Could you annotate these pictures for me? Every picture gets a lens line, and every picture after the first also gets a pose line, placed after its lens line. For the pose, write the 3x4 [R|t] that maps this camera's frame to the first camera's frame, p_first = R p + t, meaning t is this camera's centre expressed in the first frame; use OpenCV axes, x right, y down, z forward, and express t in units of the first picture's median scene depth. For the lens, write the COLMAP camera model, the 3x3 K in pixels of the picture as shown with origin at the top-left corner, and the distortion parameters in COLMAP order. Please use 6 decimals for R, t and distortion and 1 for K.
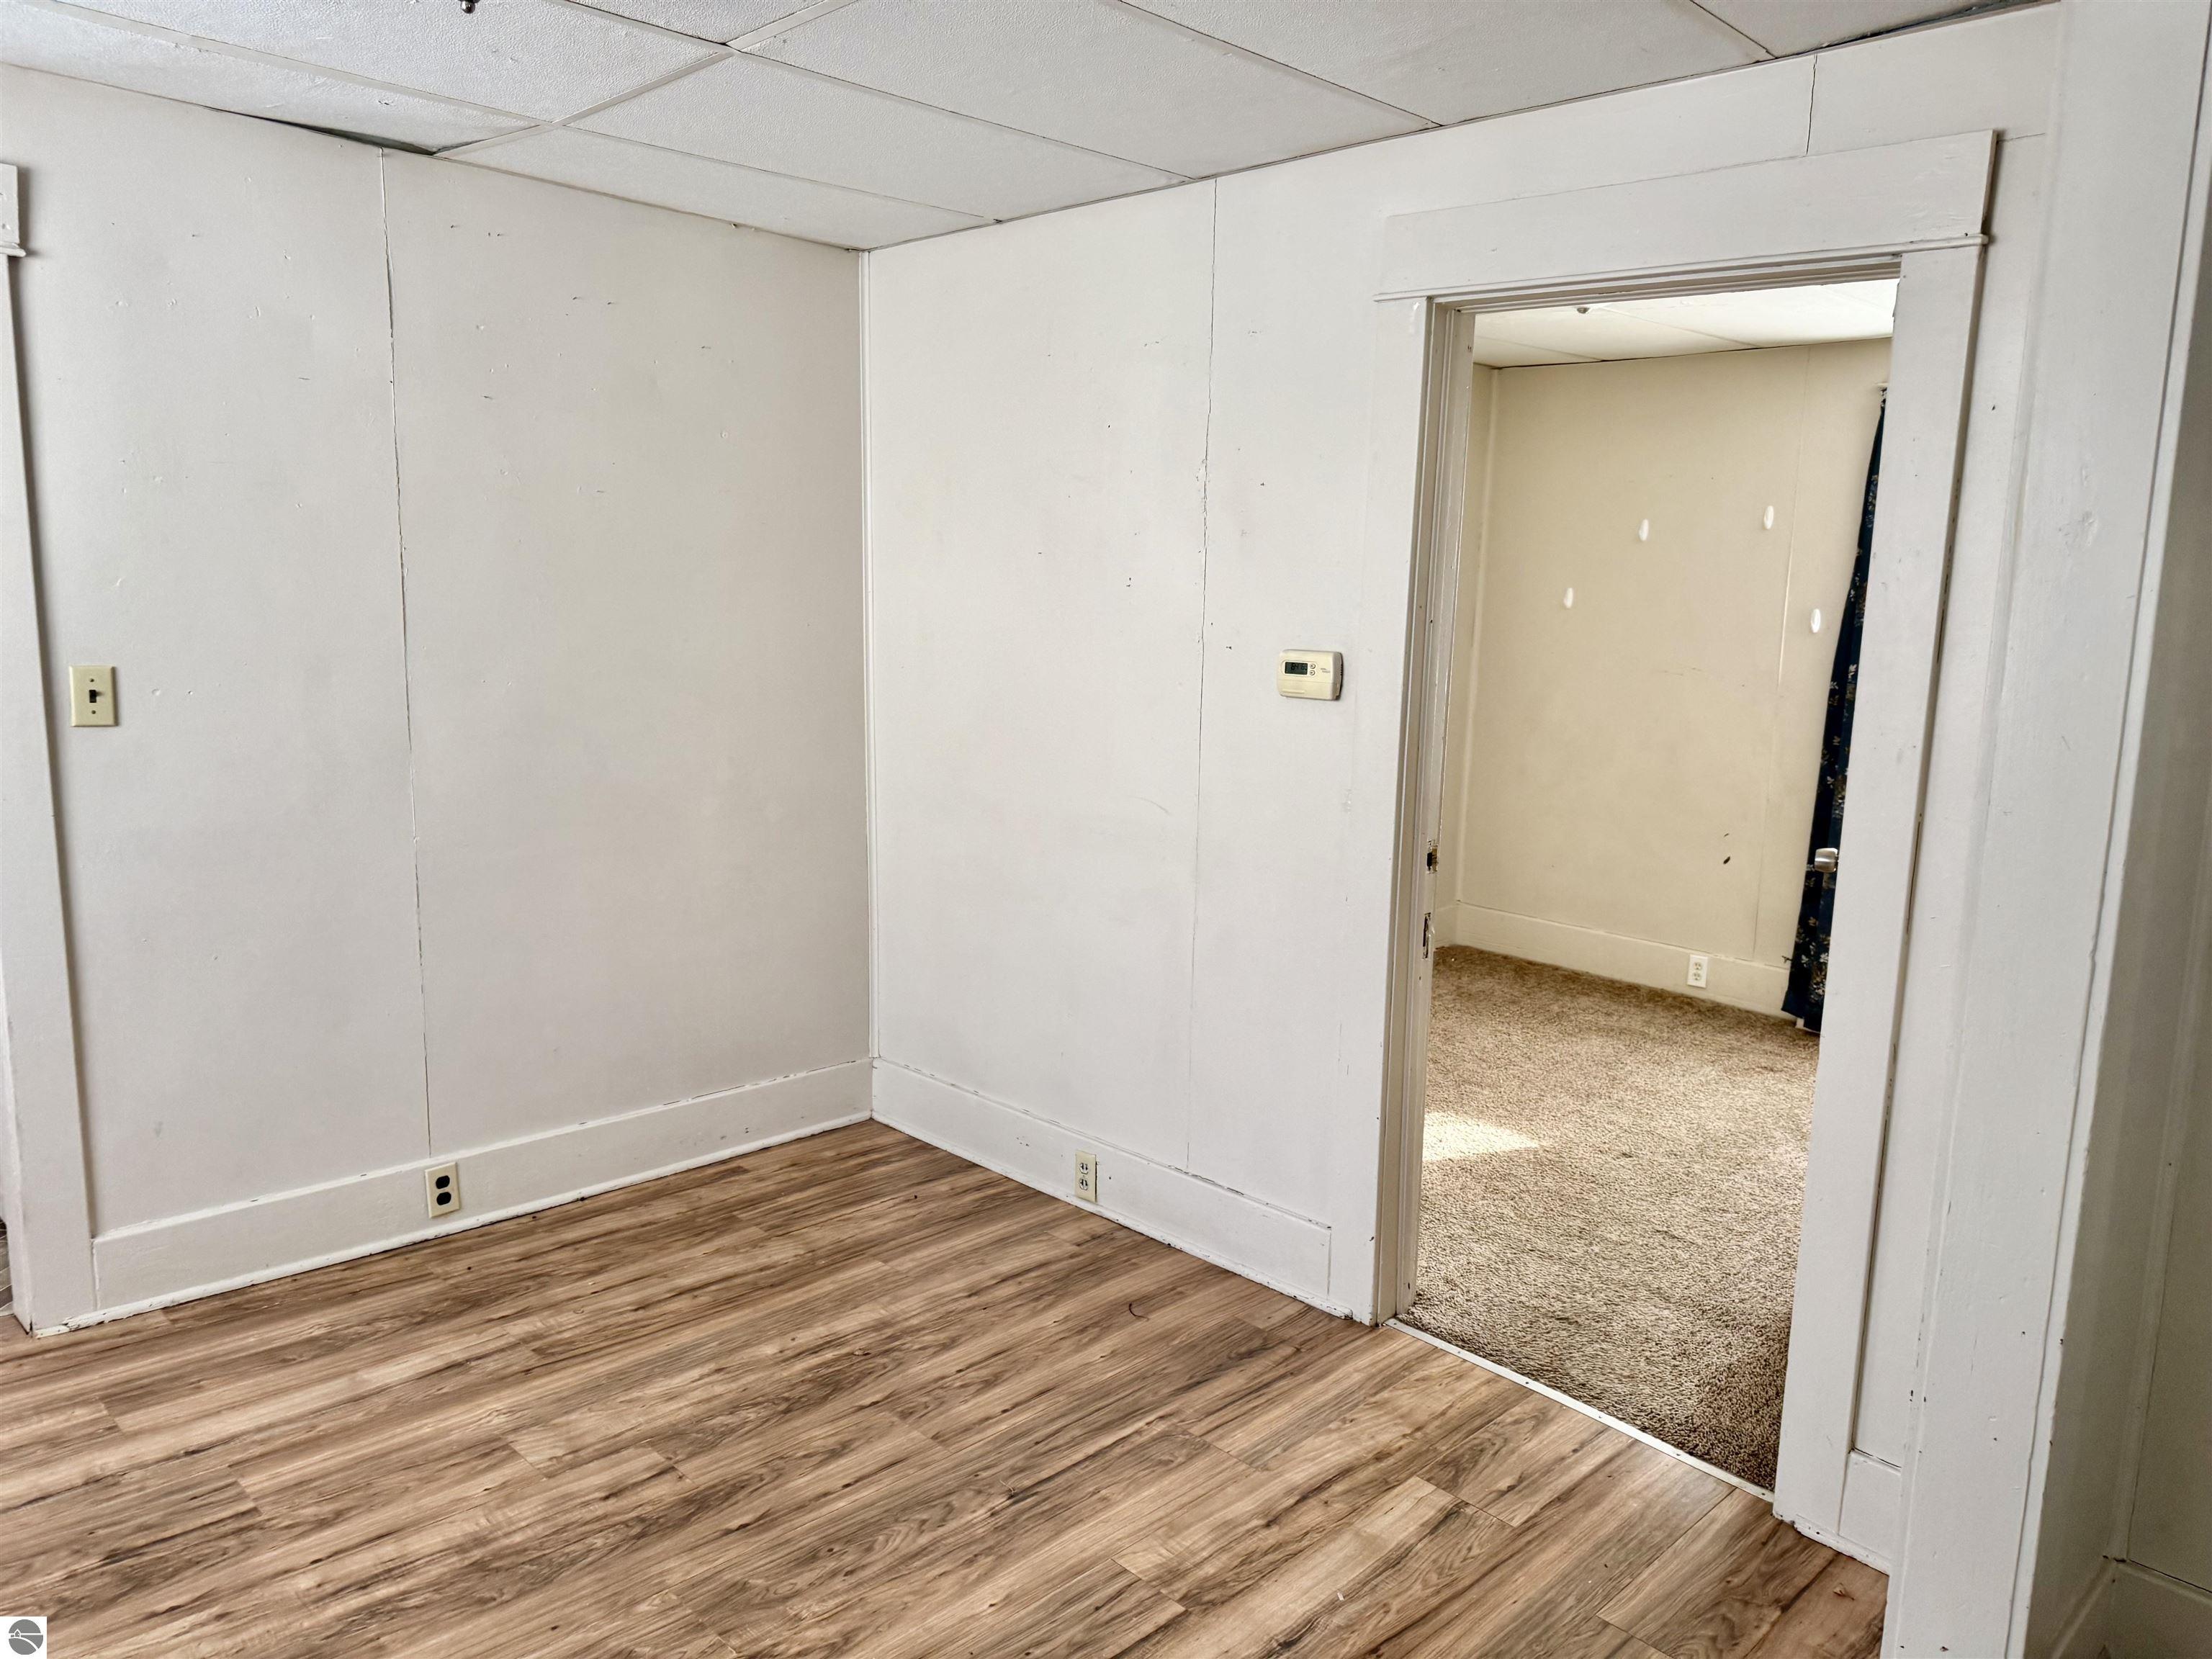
lens RADIAL K [[1569.3, 0, 1113.3], [0, 1569.3, 821.6], [0, 0, 1]] dist [0.070206, -0.093516]
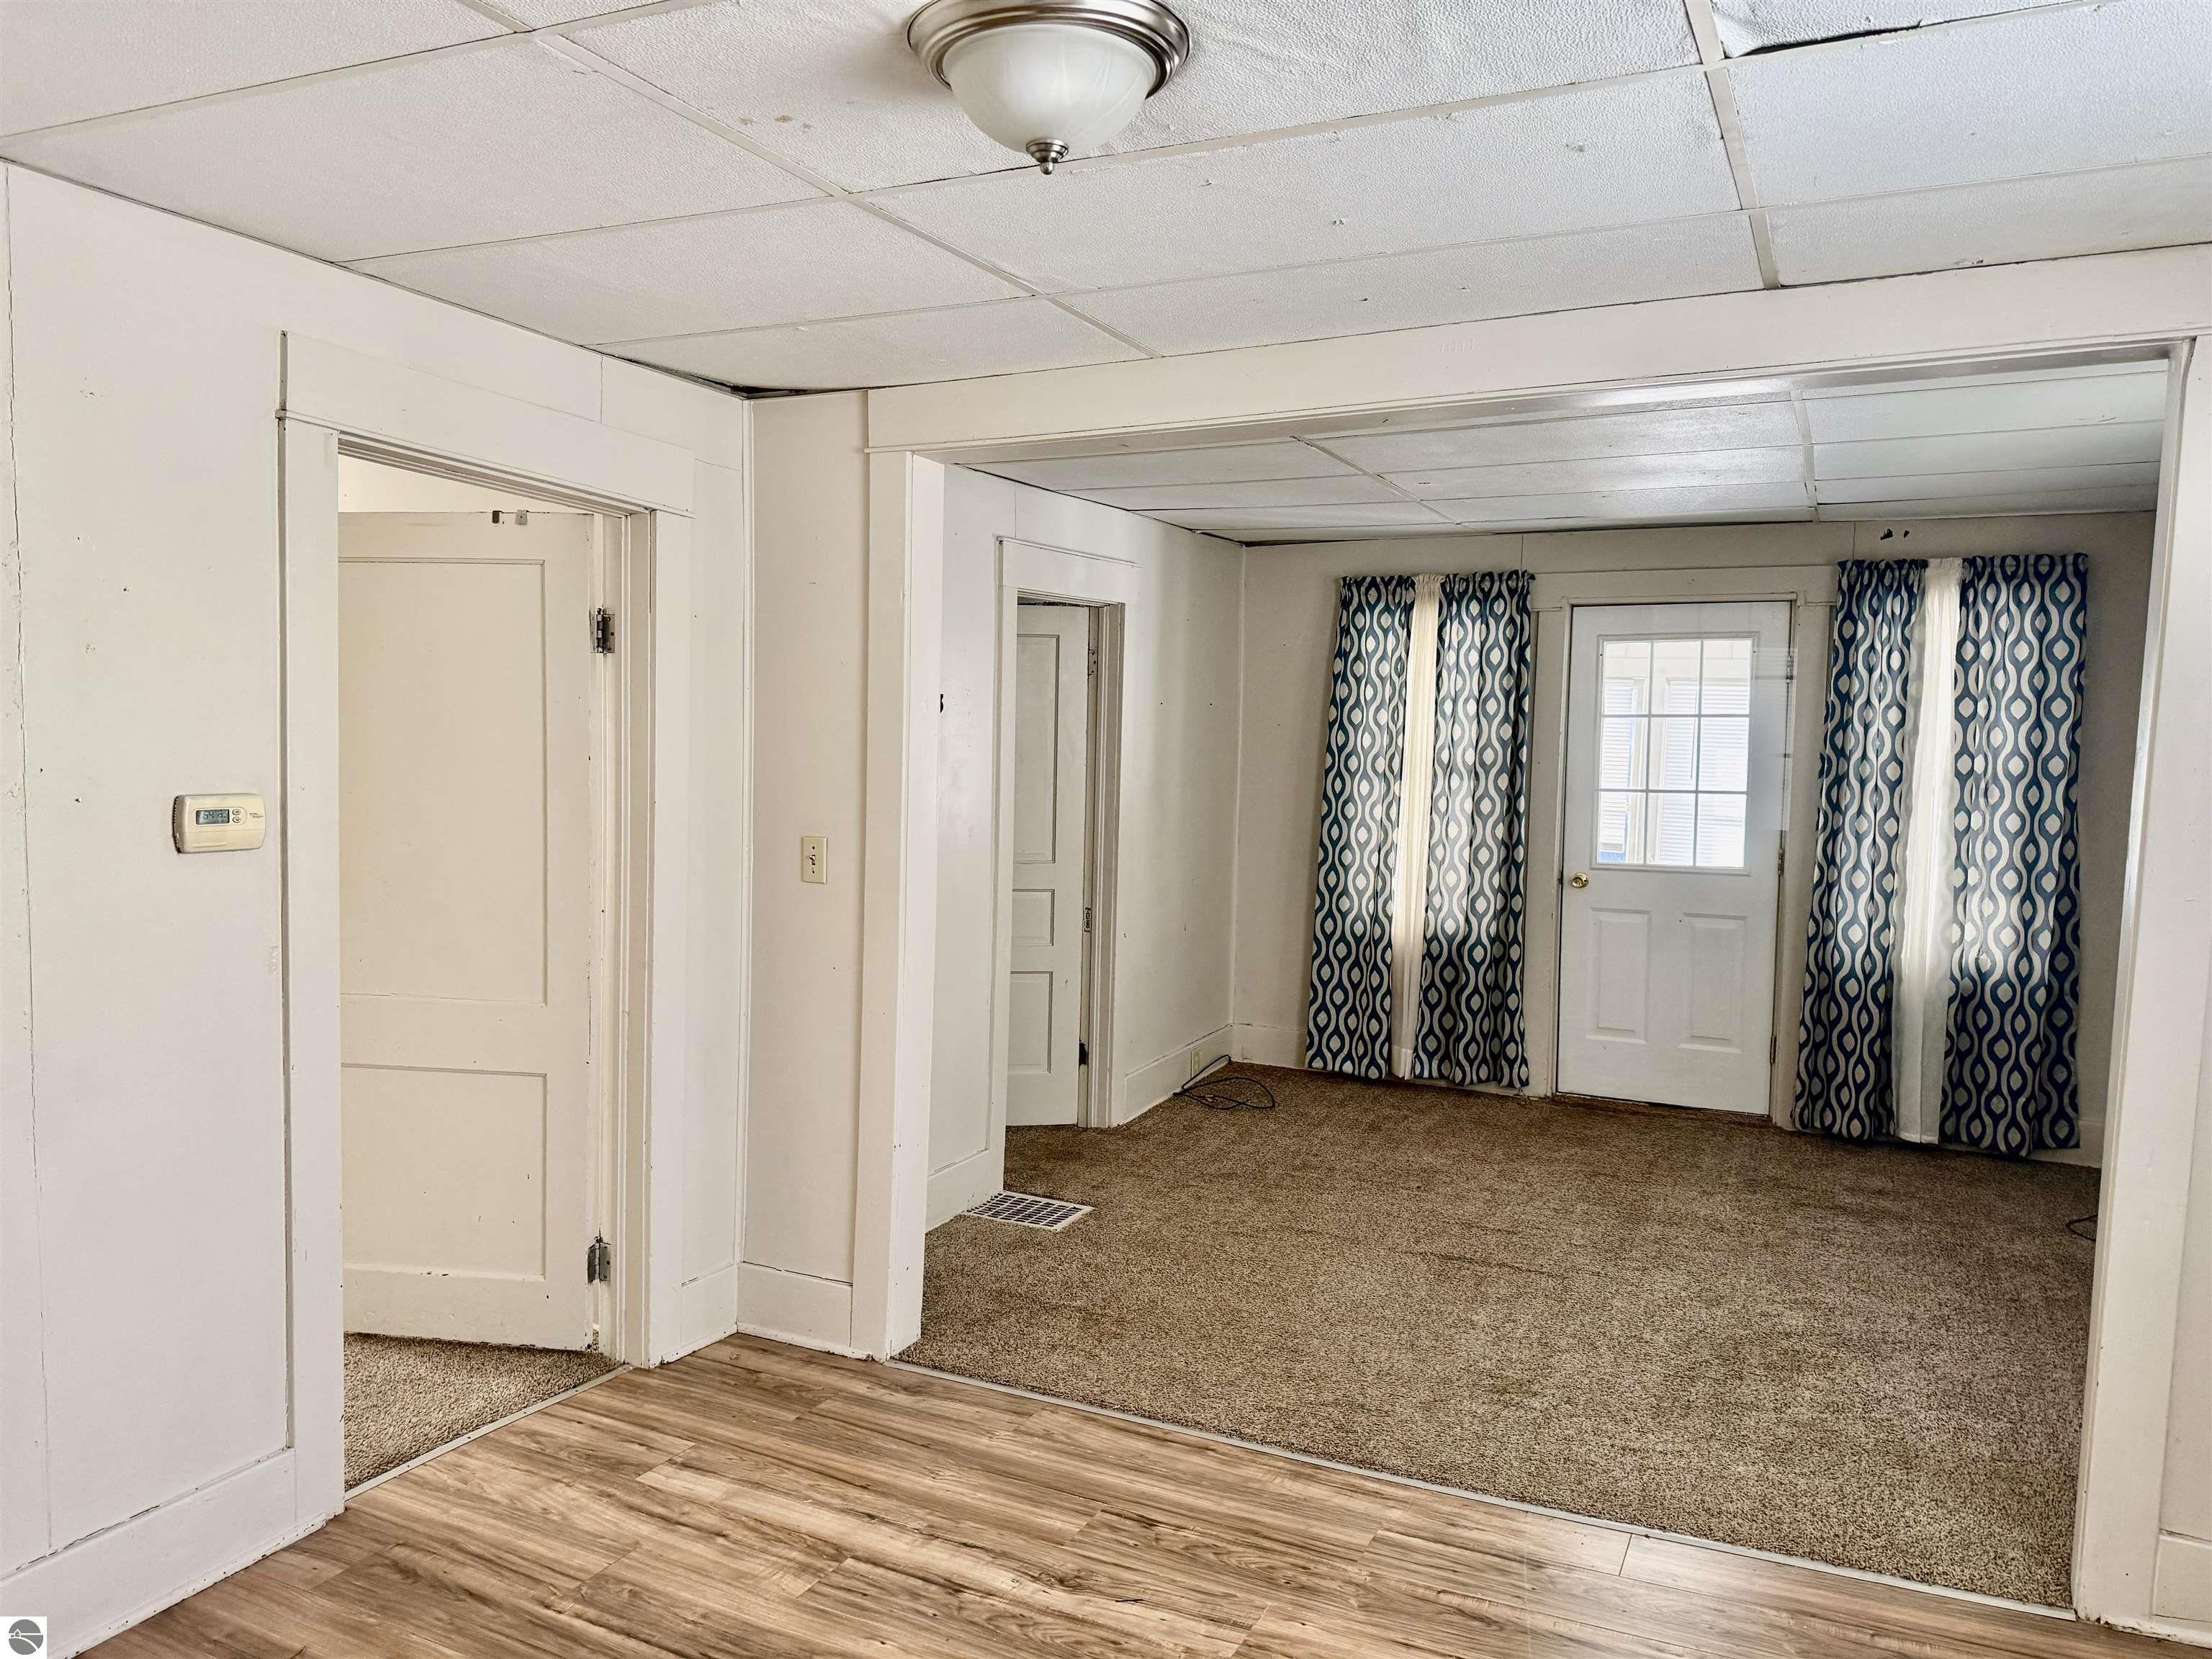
lens RADIAL K [[1569.3, 0, 1083.7], [0, 1569.3, 849.8], [0, 0, 1]] dist [0.070206, -0.093516]
pose [[-0.317211, -0.107239, 0.942272, -0.932968], [0.118712, 0.981281, 0.151642, -0.174001], [-0.940896, 0.159962, -0.298542, 0.930242]]
